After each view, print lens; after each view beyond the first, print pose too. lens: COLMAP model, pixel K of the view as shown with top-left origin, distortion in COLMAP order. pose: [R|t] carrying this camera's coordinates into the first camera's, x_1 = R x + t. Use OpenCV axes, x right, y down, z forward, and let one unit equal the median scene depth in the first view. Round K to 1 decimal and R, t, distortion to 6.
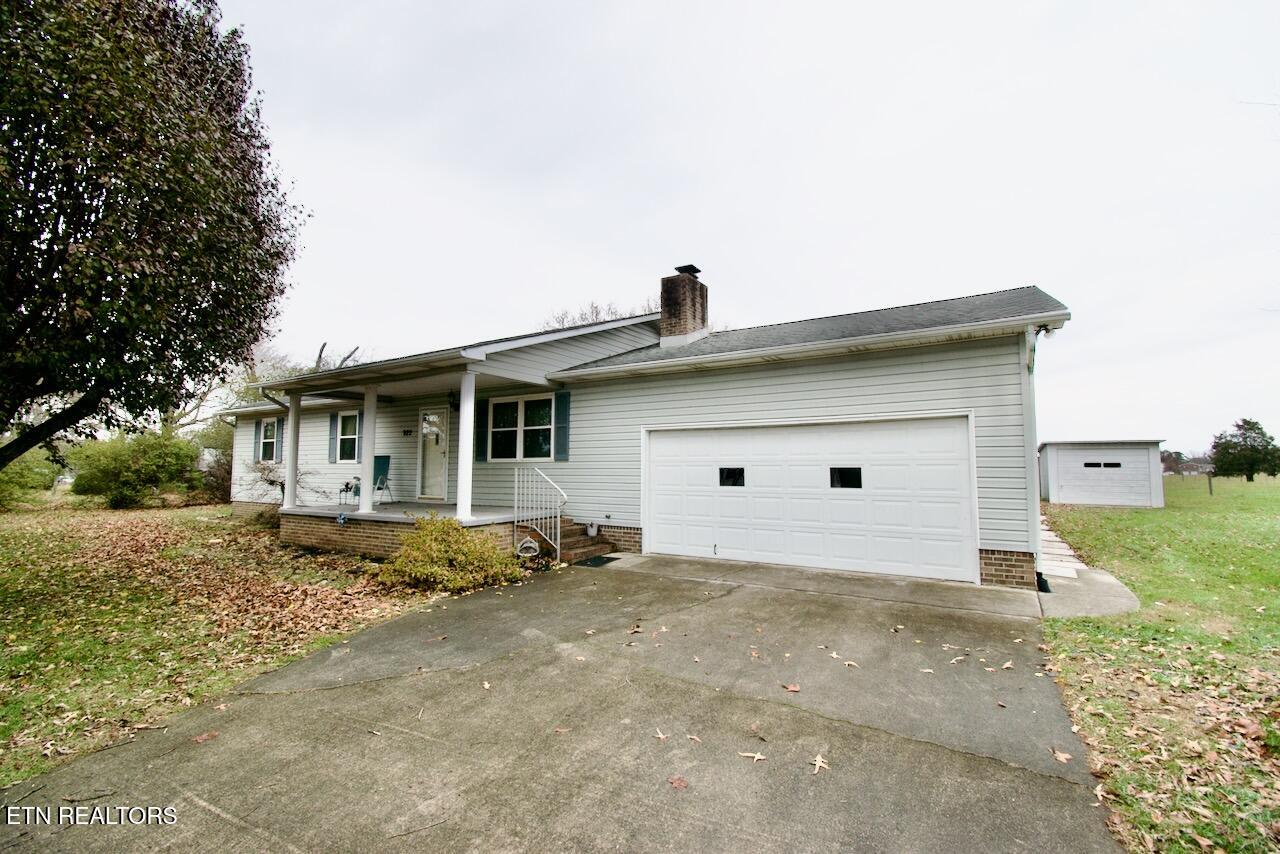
lens RADIAL K [[554.7, 0, 617.2], [0, 554.7, 426.5], [0, 0, 1]] dist [0.001230, -0.008226]
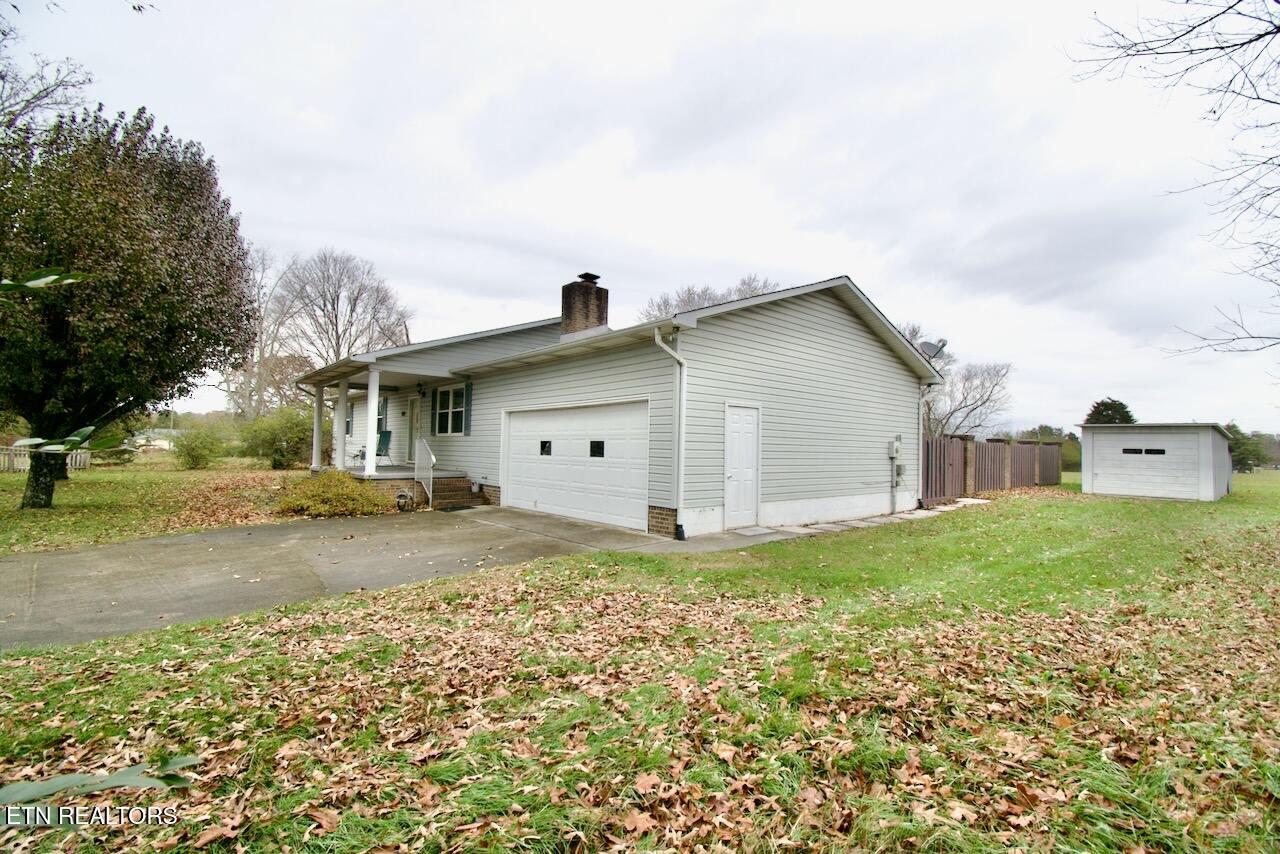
lens RADIAL K [[559.6, 0, 640.0], [0, 559.6, 427.0], [0, 0, 1]] dist [-0.000158, 0.000113]
pose [[0.961652, 0.007486, -0.274171, 0.566414], [0.001573, 0.999460, 0.032807, -0.000001], [0.274269, -0.031980, 0.961121, -0.134105]]
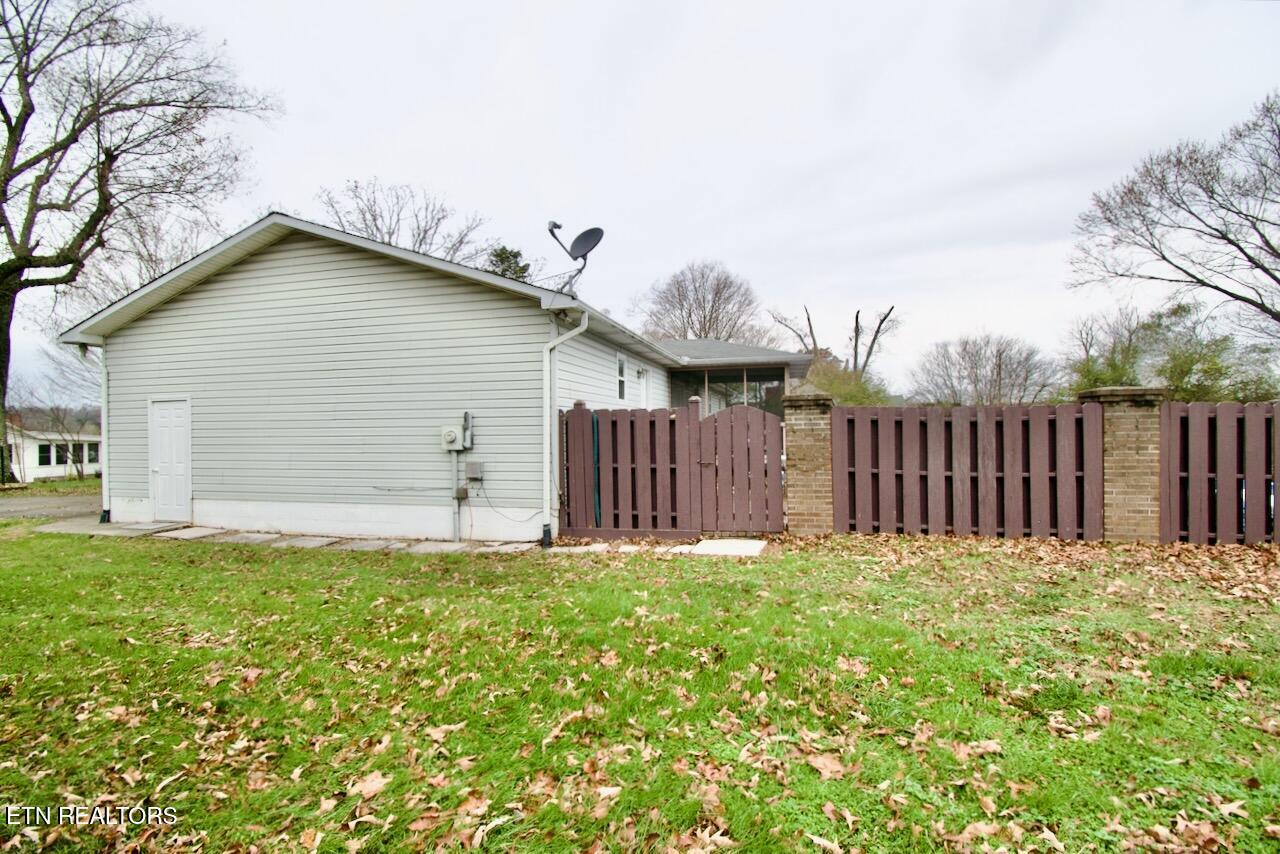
lens RADIAL K [[564.3, 0, 640.0], [0, 564.3, 427.0], [0, 0, 1]] dist [0.000331, -0.014646]
pose [[0.321322, -0.005005, -0.946957, 1.412360], [0.082849, 0.996300, 0.022846, 0.068310], [0.943339, -0.085795, 0.320548, 0.993274]]
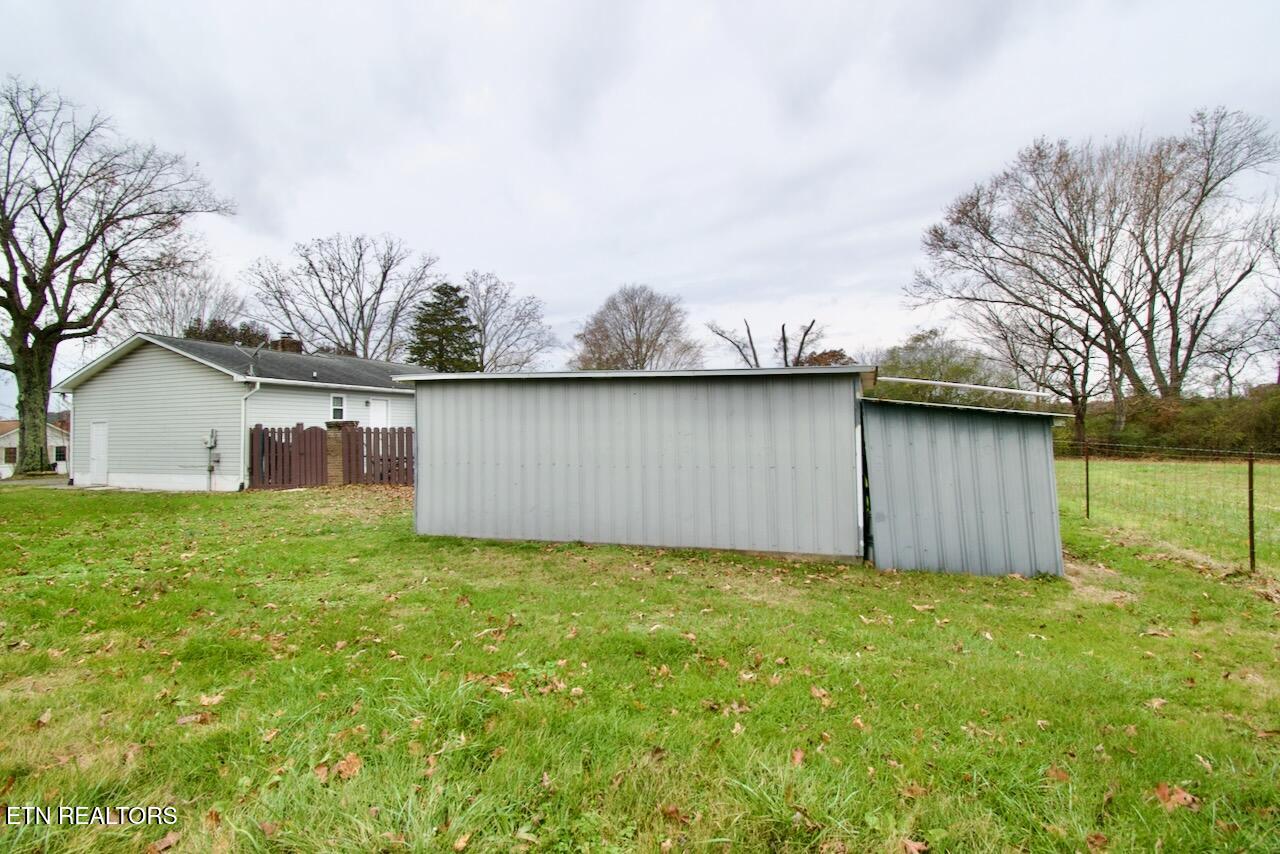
lens RADIAL K [[575.7, 0, 639.8], [0, 575.7, 408.2], [0, 0, 1]] dist [-0.000354, -0.017474]
pose [[0.241262, -0.042270, -0.969539, 2.294358], [0.088552, 0.995842, -0.021382, 0.119153], [0.966412, -0.080696, 0.244002, 1.659021]]
